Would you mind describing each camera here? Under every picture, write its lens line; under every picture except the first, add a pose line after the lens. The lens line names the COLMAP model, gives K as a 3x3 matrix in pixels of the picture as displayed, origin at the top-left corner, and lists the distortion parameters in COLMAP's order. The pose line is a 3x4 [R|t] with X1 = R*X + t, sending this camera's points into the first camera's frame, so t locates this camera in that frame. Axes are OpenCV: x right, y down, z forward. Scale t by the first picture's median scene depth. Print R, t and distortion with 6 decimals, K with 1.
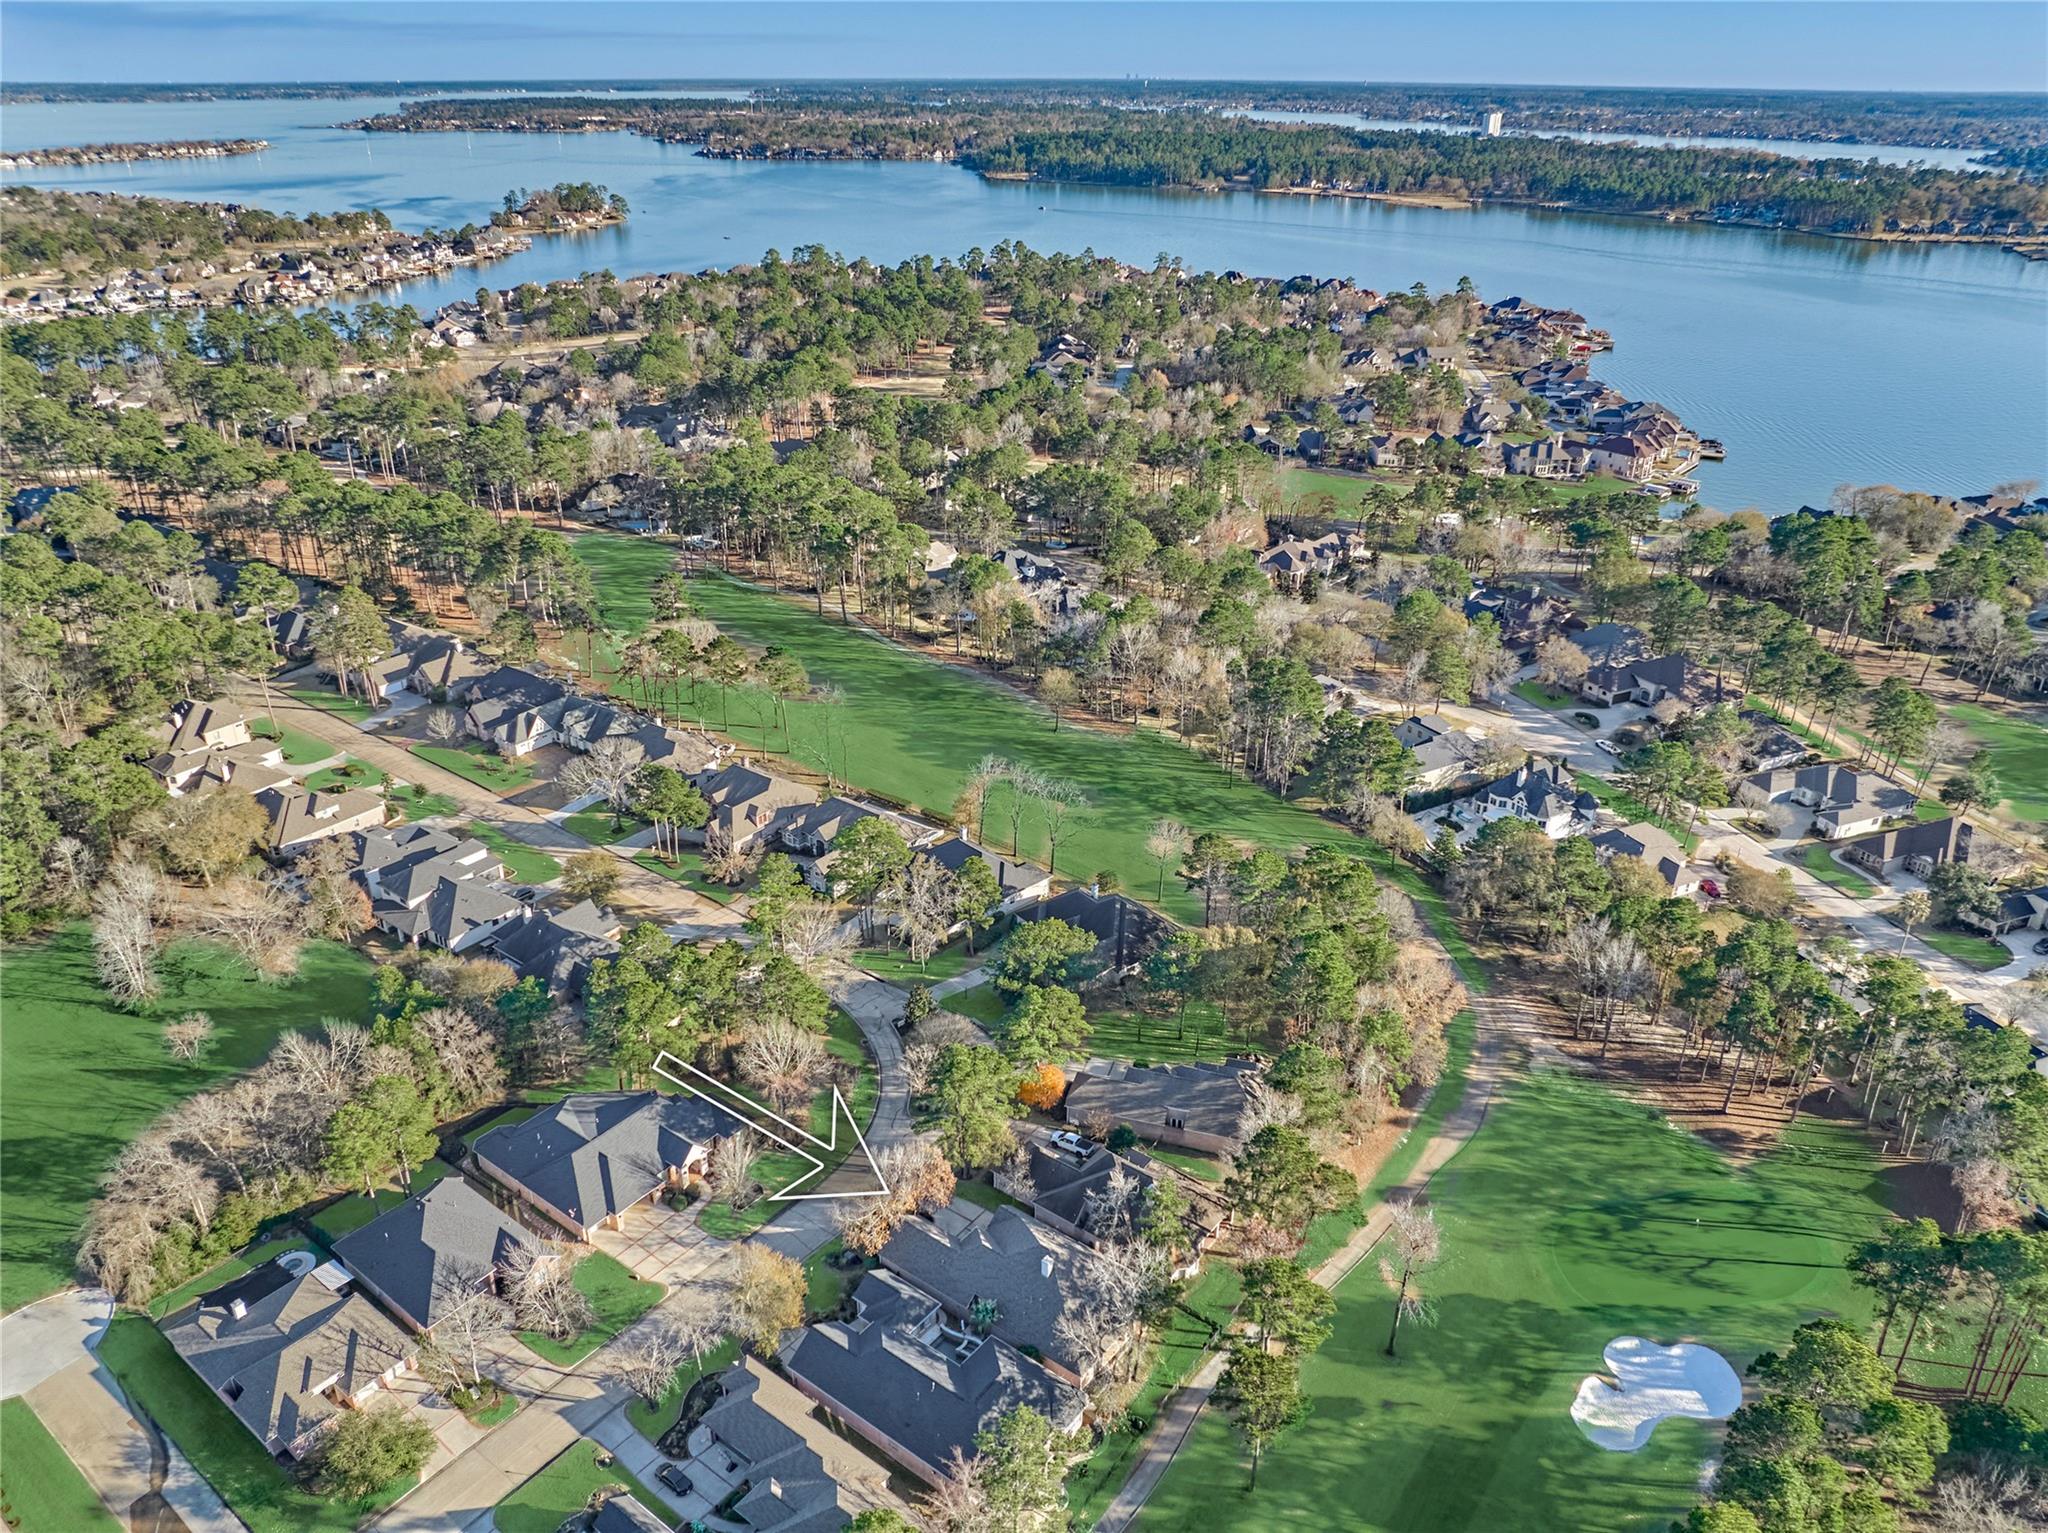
lens RADIAL K [[1443.5, 0, 1004.6], [0, 1443.5, 767.3], [0, 0, 1]] dist [0.028795, -0.001379]
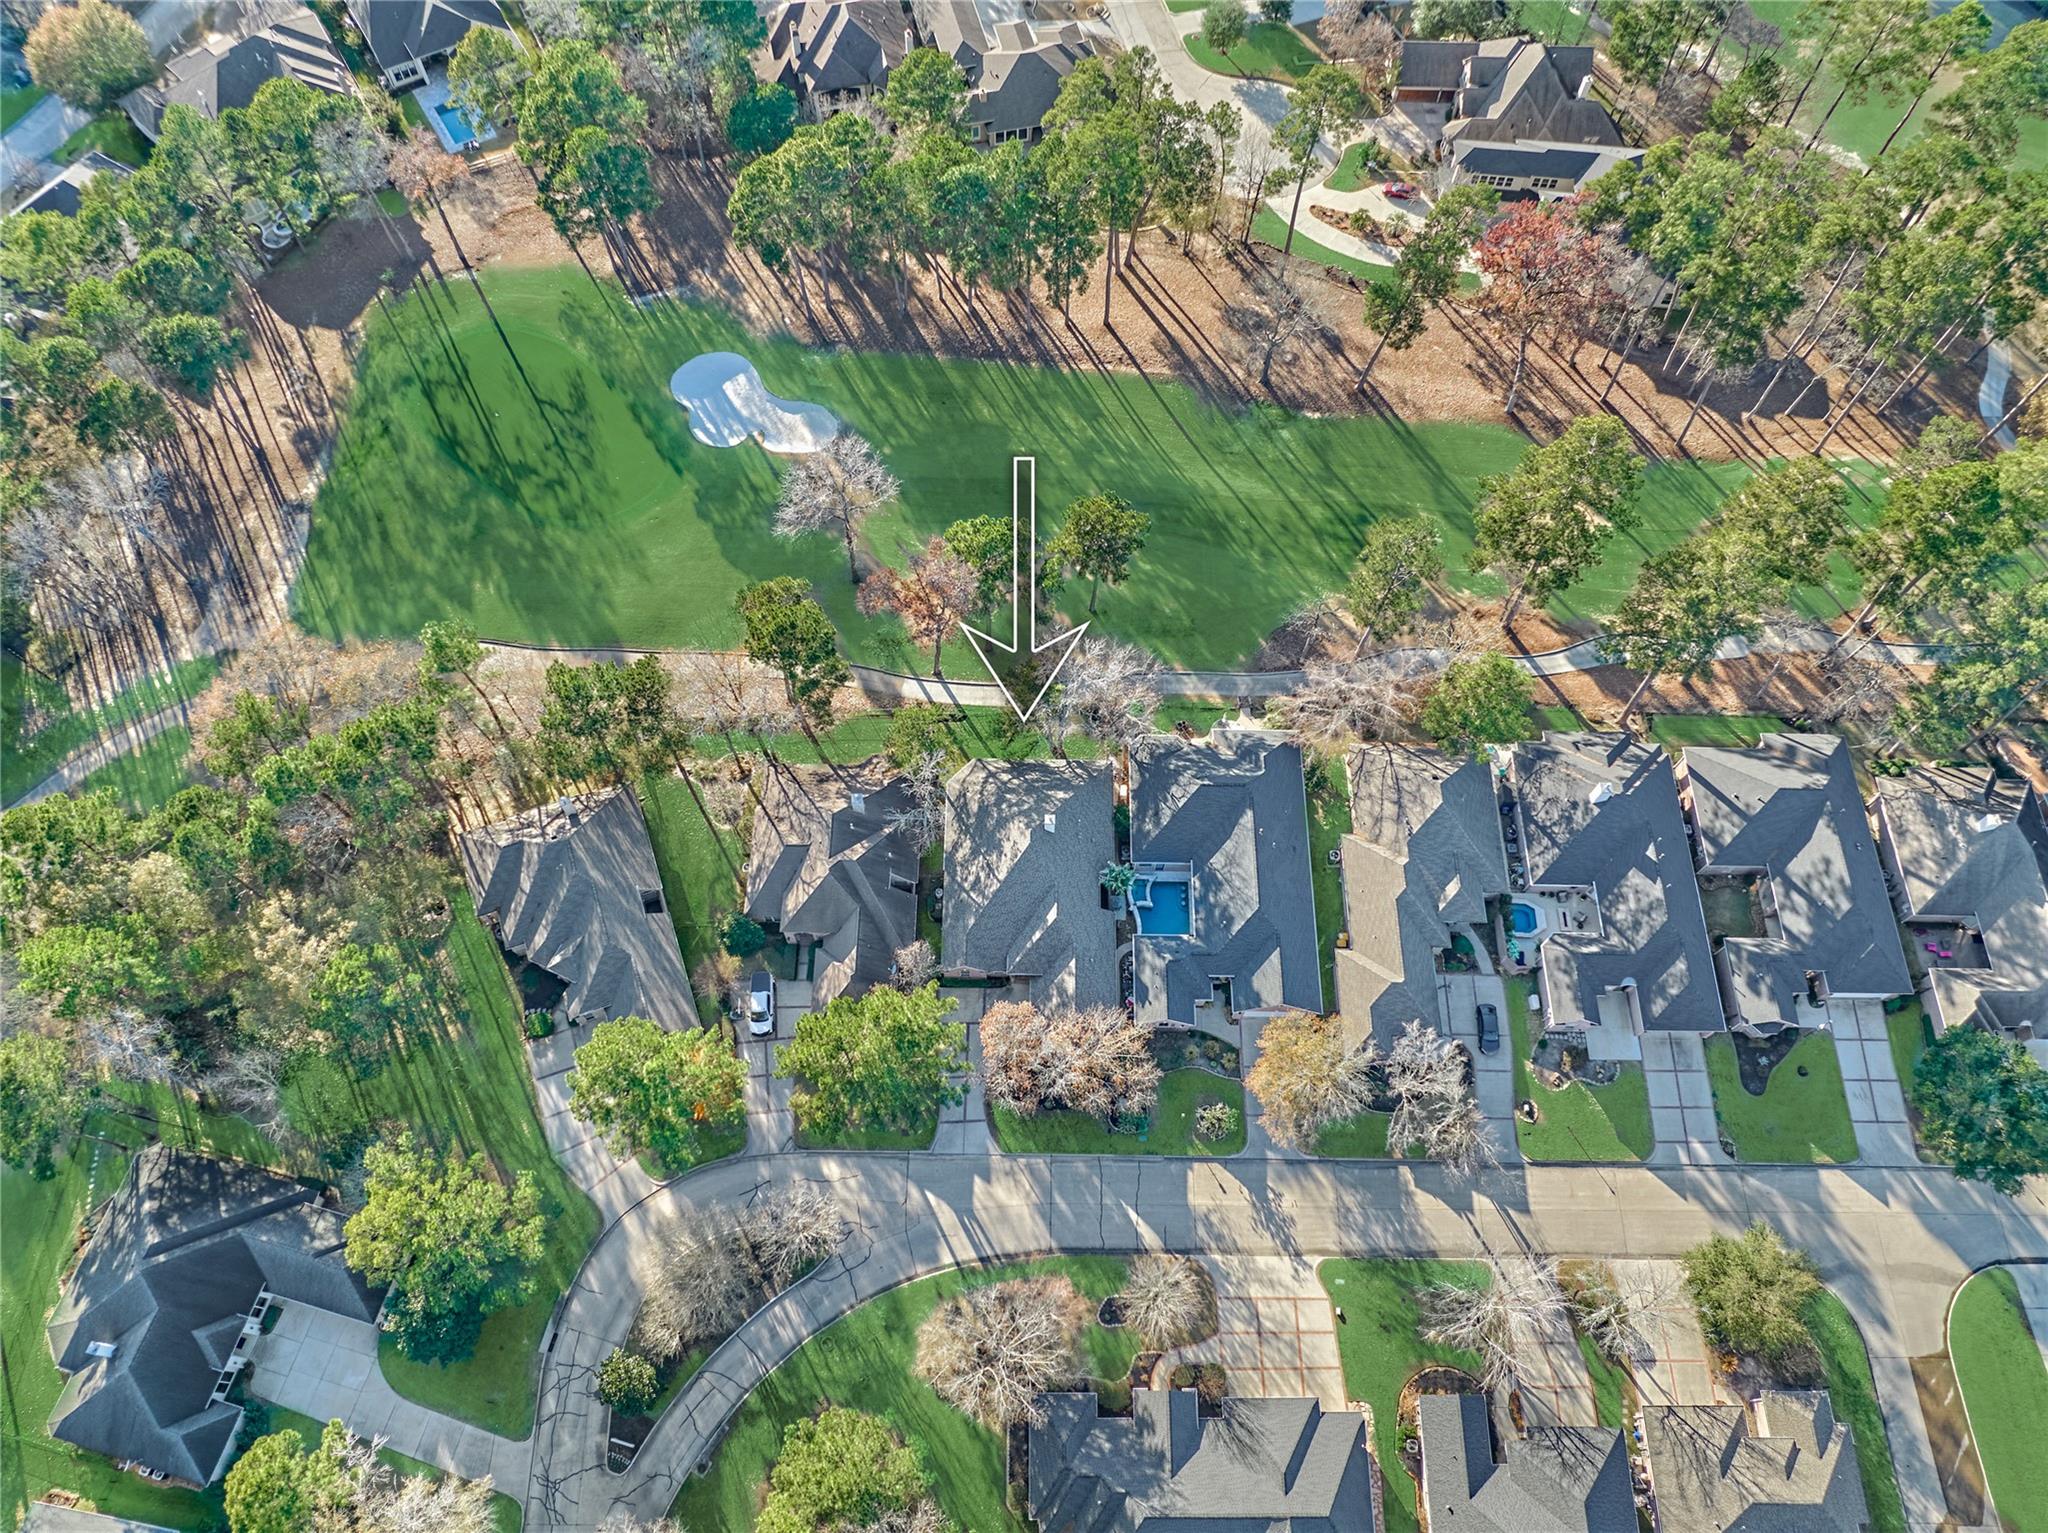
lens RADIAL K [[1449.0, 0, 1024.0], [0, 1449.0, 766.5], [0, 0, 1]] dist [-0.038055, 0.032466]
pose [[-0.603510, -0.719512, 0.343624, -0.196989], [0.344050, 0.153787, 0.926272, -0.379811], [-0.719309, 0.677238, 0.154736, 0.765987]]
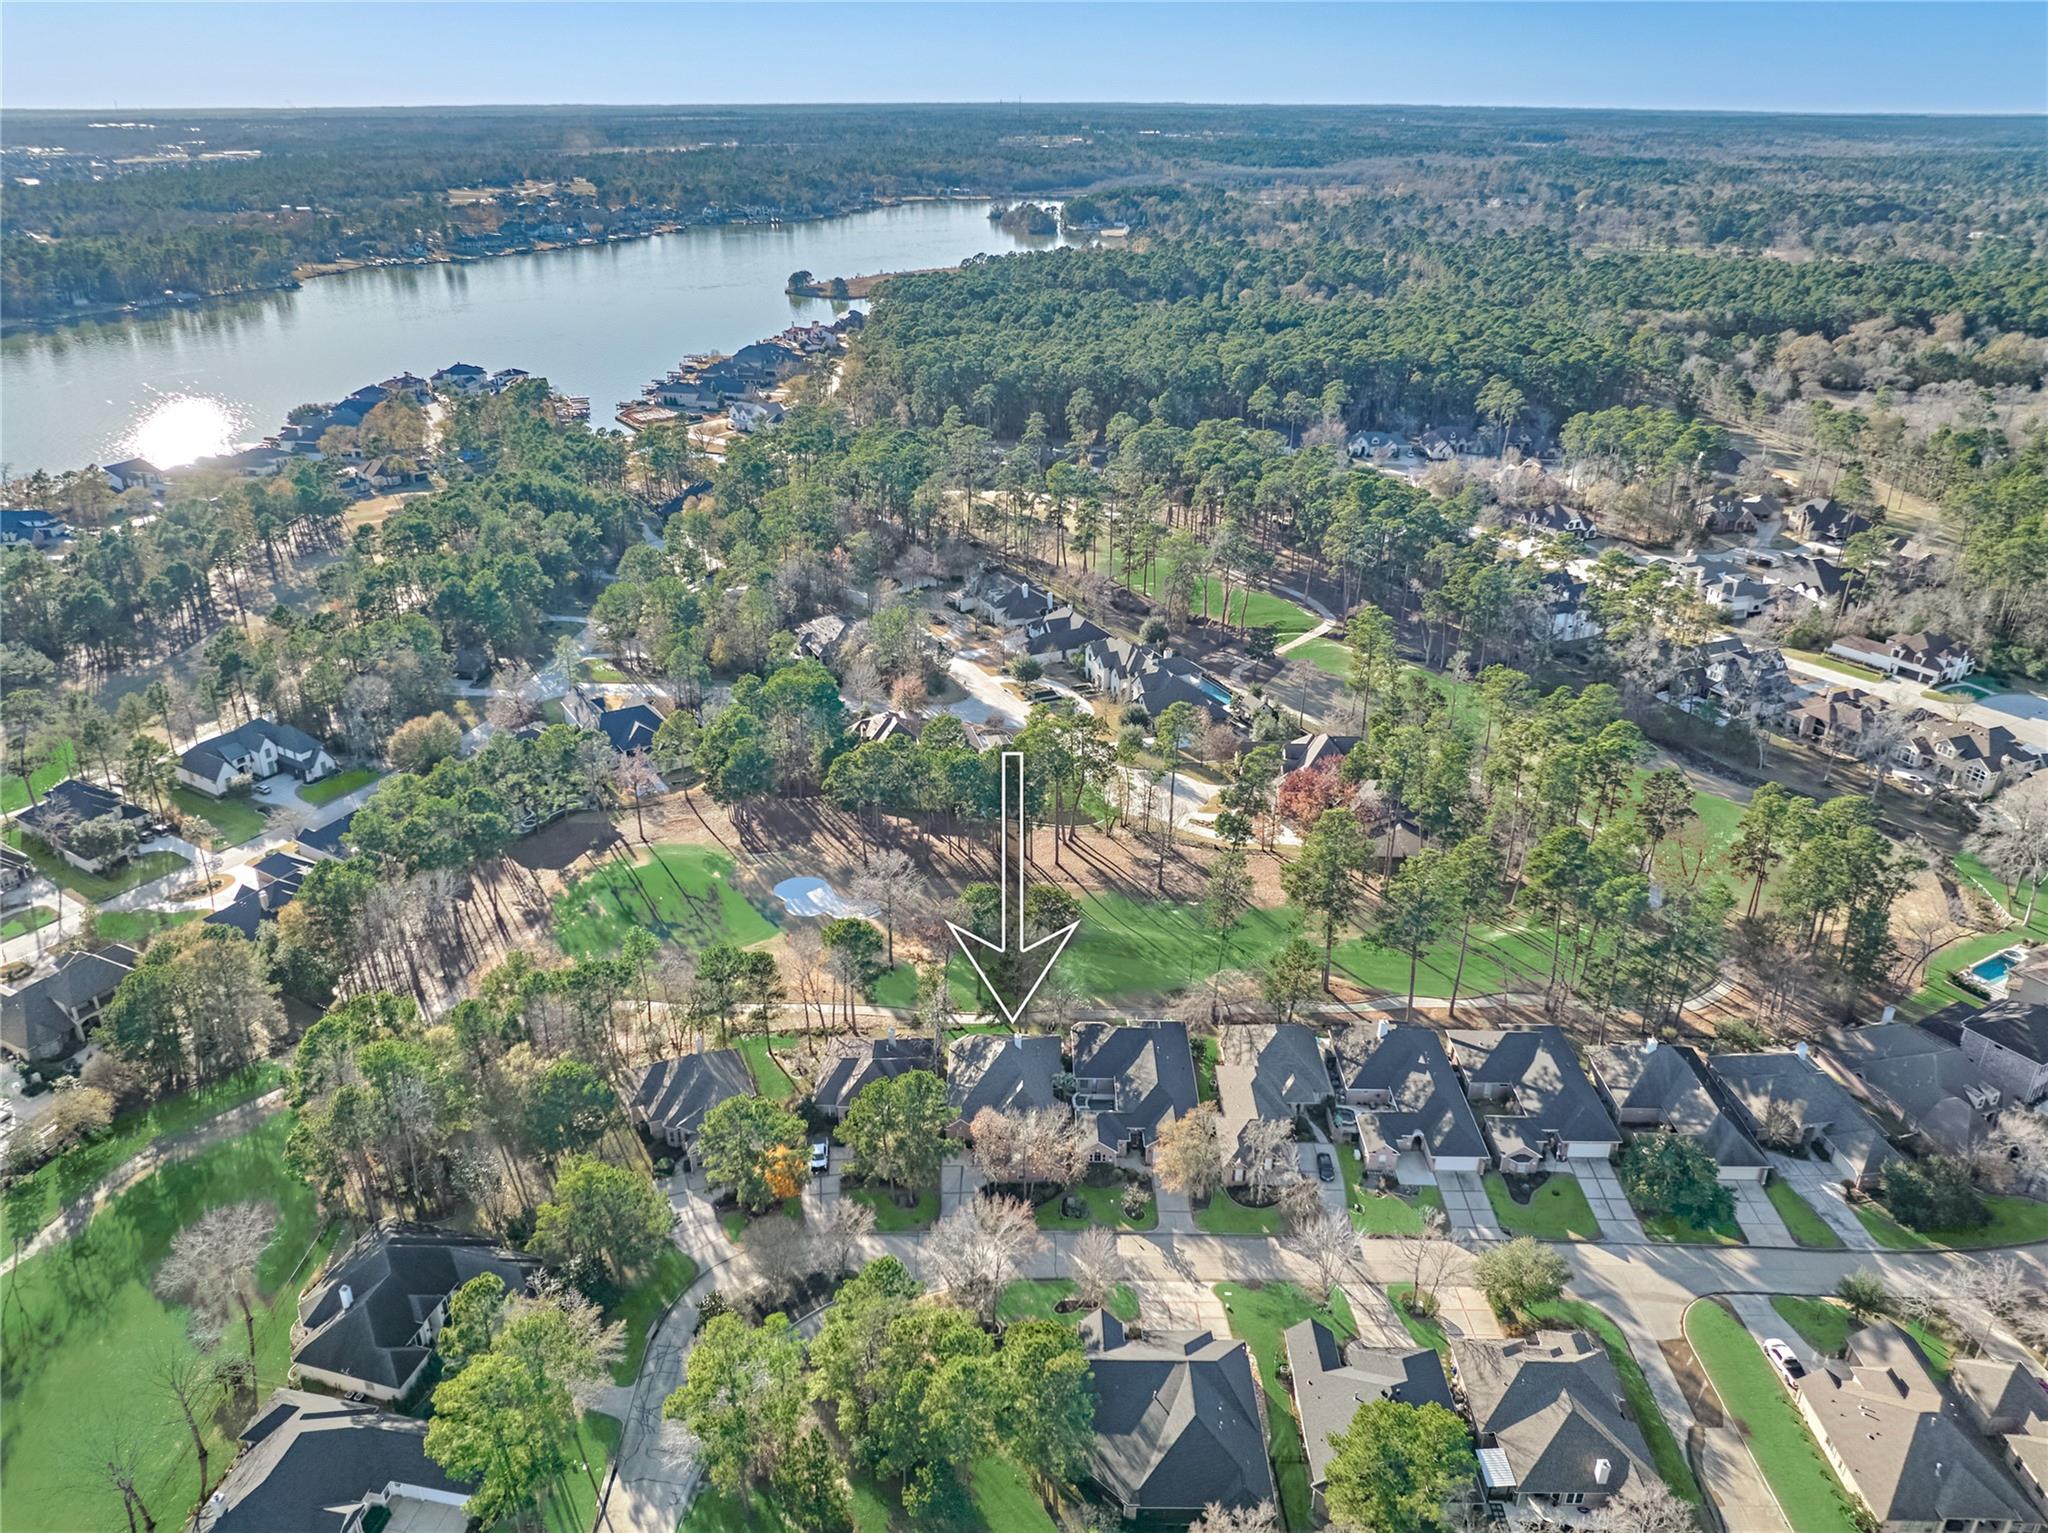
lens RADIAL K [[1443.5, 0, 1004.6], [0, 1443.5, 767.3], [0, 0, 1]] dist [0.028795, -0.001379]
pose [[-0.601462, -0.352984, 0.716690, -0.686601], [0.354790, 0.685760, 0.635498, -0.547364], [-0.715798, 0.636502, -0.287224, 1.079068]]
